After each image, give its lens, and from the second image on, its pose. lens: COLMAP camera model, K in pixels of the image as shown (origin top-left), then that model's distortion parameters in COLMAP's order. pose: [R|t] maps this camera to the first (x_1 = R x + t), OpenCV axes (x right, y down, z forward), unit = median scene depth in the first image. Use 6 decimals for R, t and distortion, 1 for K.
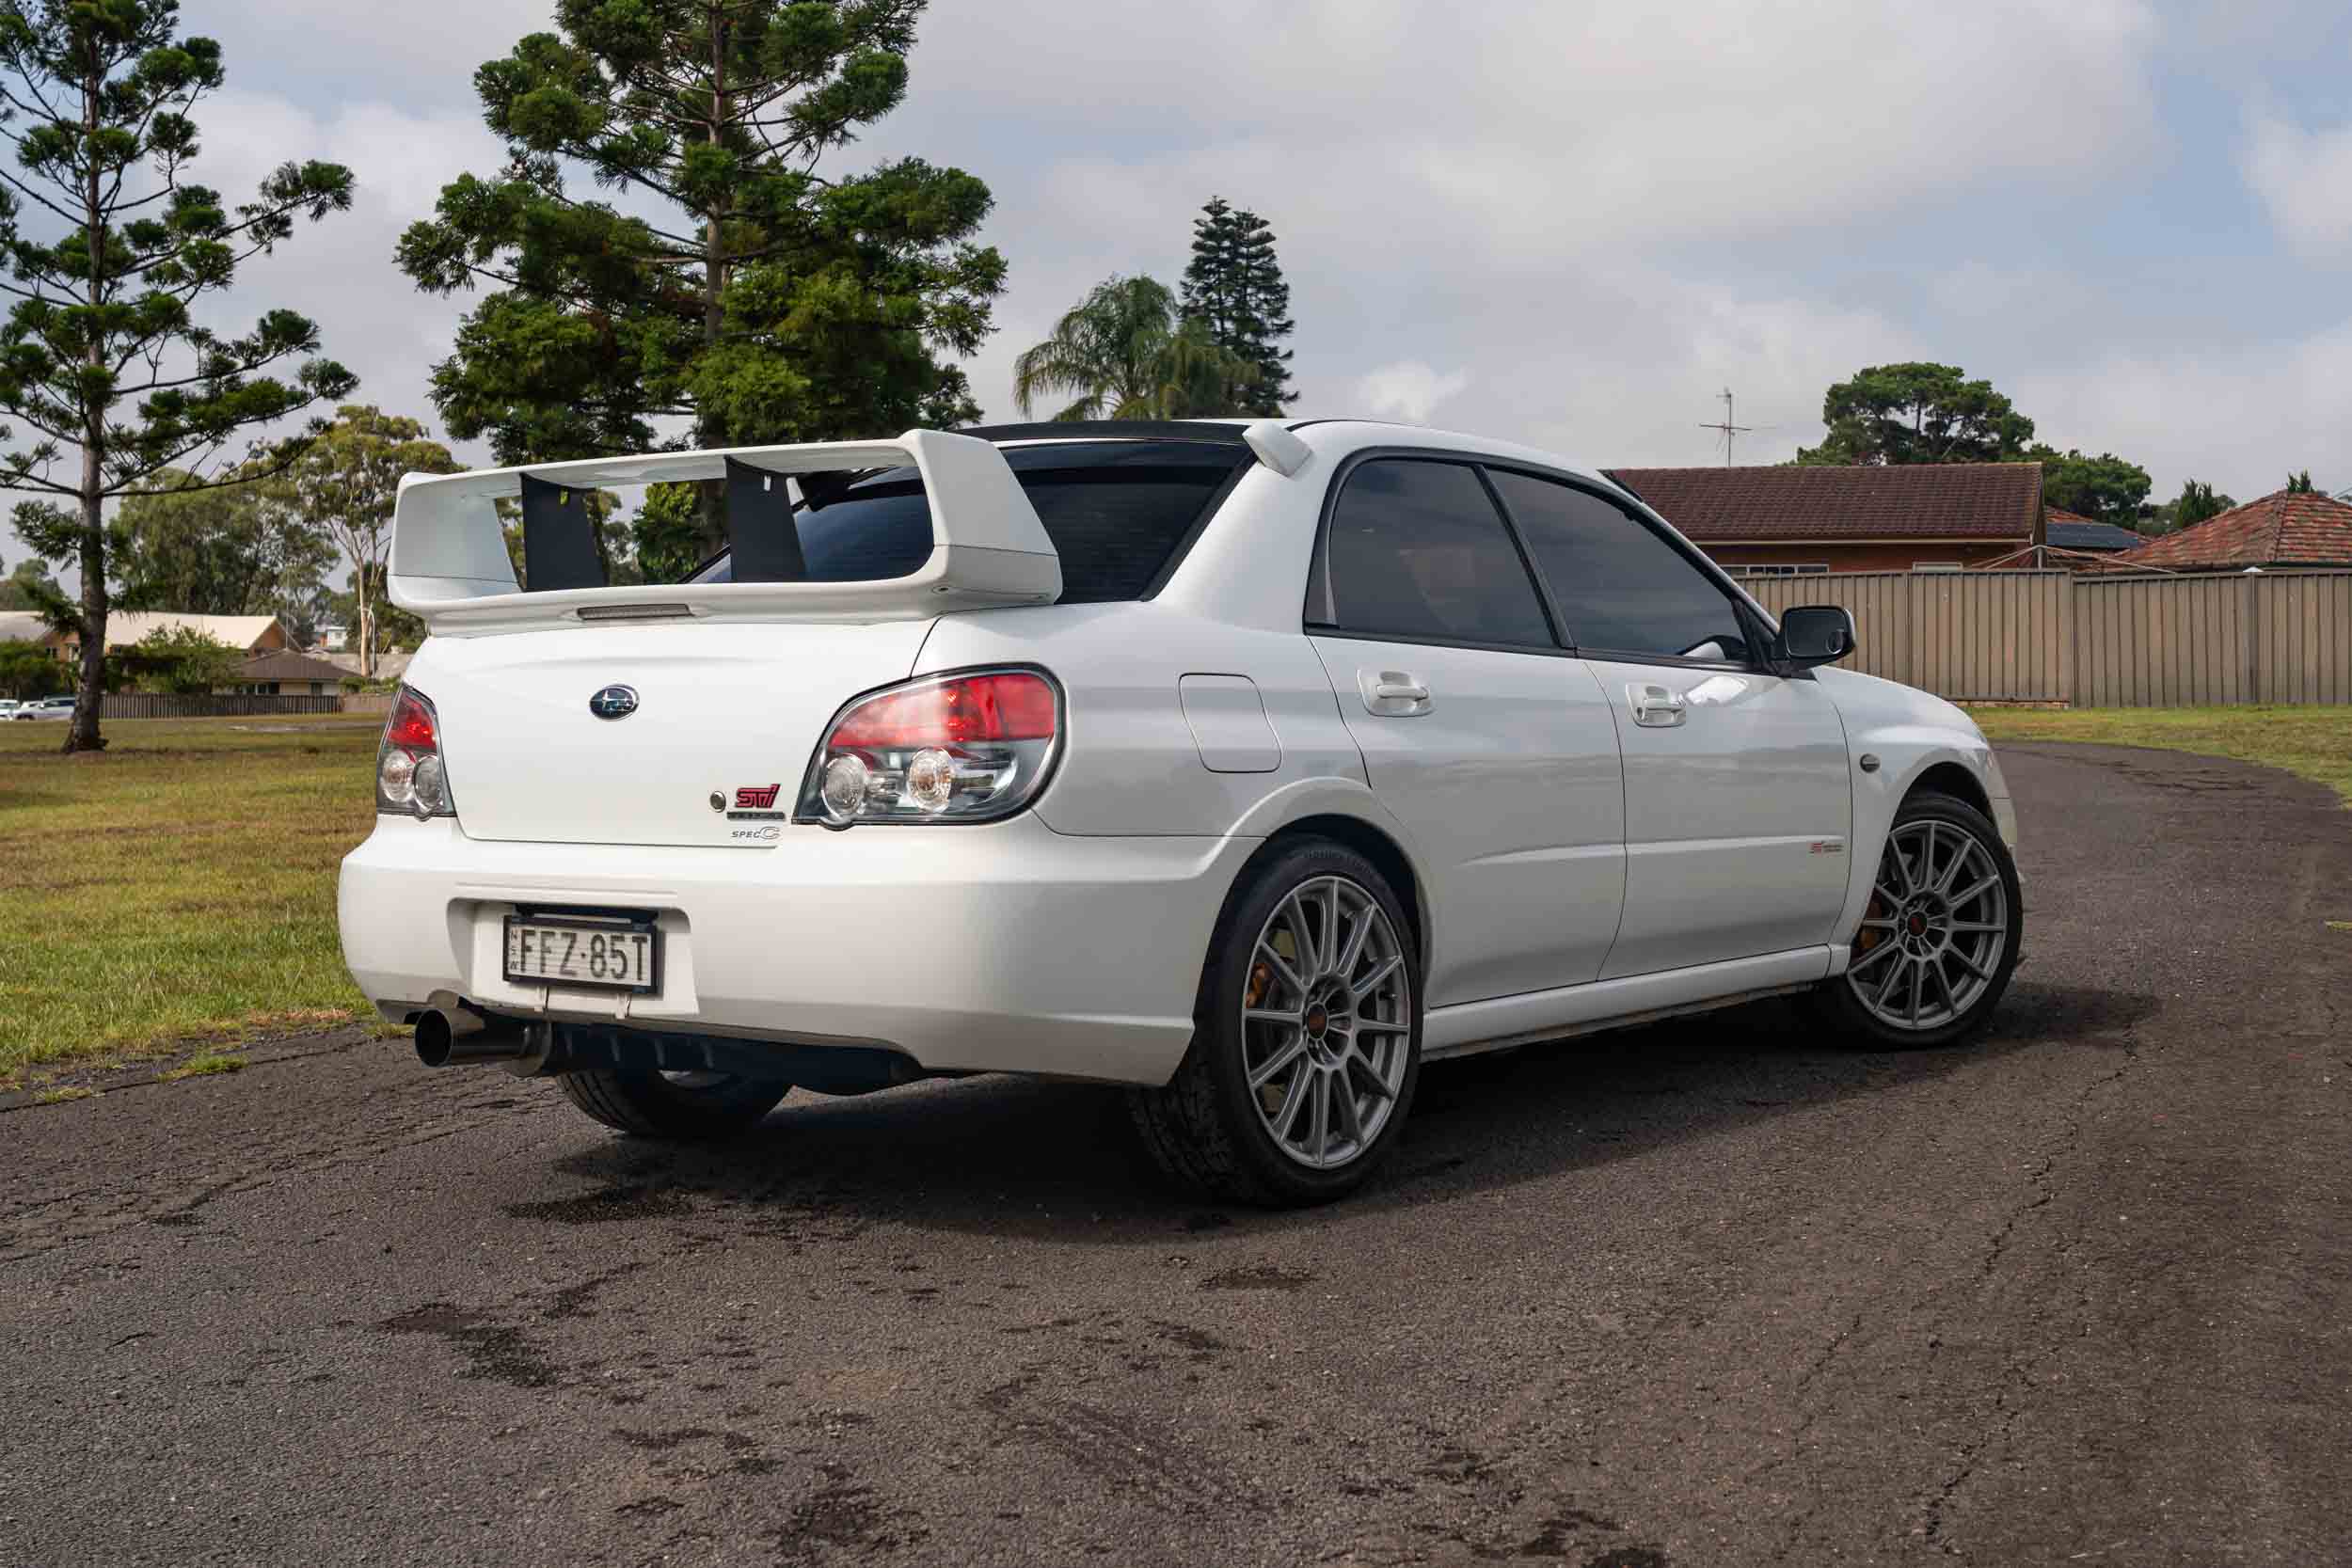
lens RADIAL K [[2866.4, 0, 1177.5], [0, 2866.4, 679.1], [0, 0, 1]] dist [0.060349, -0.001821]
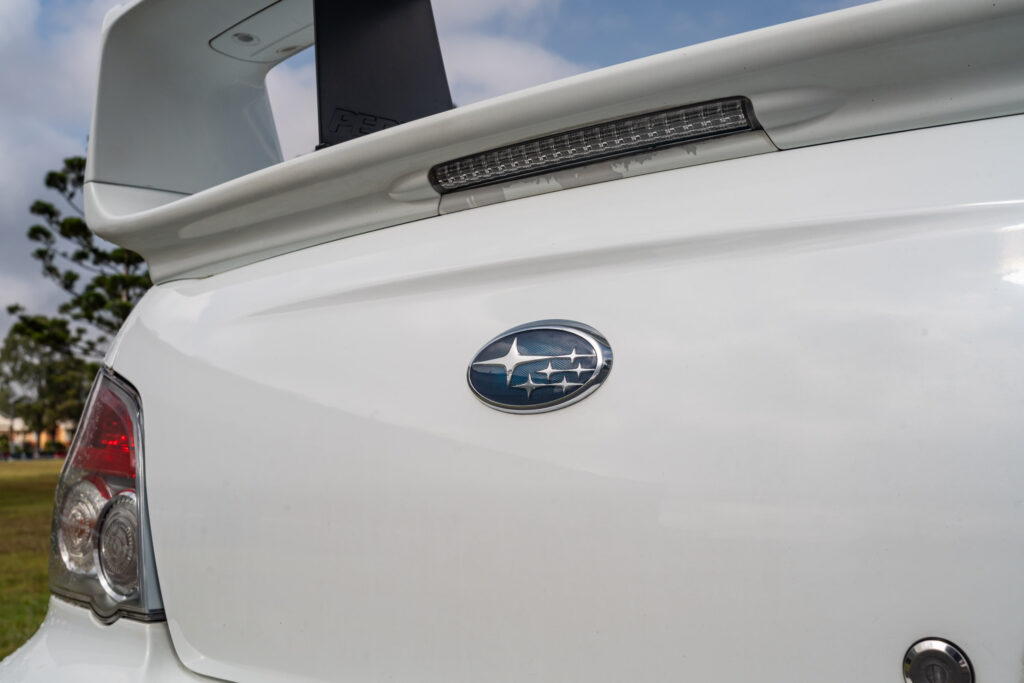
lens RADIAL K [[1148.5, 0, 512.0], [0, 1148.5, 341.5], [0, 0, 1]] dist [0.079290, 0.005119]
pose [[0.998744, 0.000142, -0.050113, -0.026492], [-0.004631, 0.995978, -0.089473, 0.002600], [0.049899, 0.089593, 0.994728, 0.116909]]
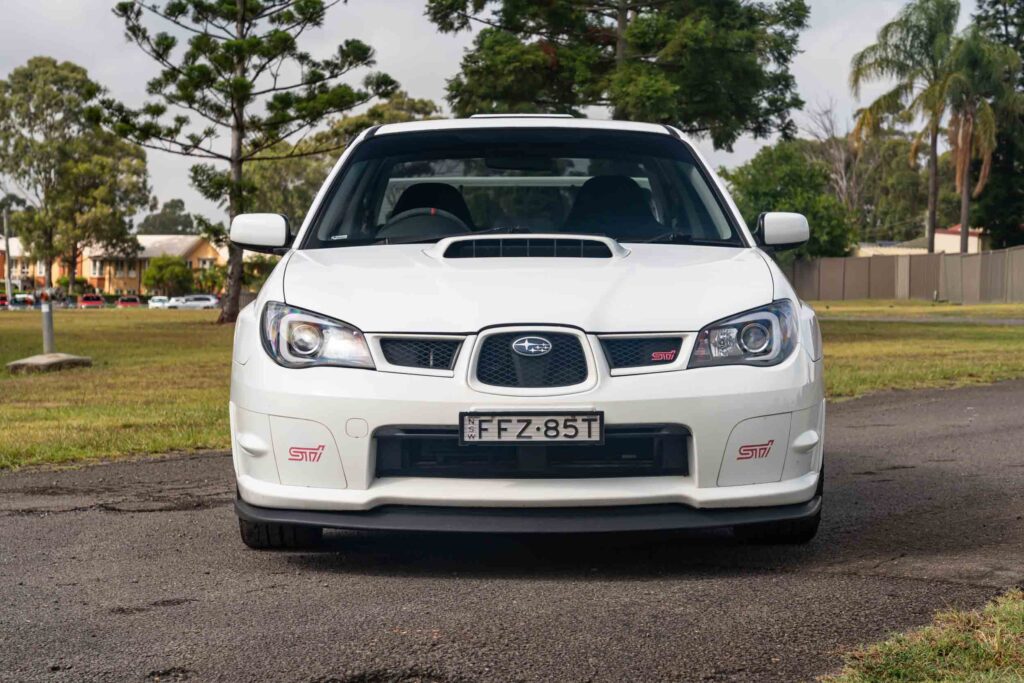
lens RADIAL K [[2143.9, 0, 512.0], [0, 2143.9, 341.5], [0, 0, 1]] dist [0.011323, 0.114582]
pose [[0.975706, 0.017230, -0.218406, 0.027641], [-0.012013, 0.999610, 0.025193, 0.004080], [0.218755, -0.021957, 0.975533, -0.109925]]
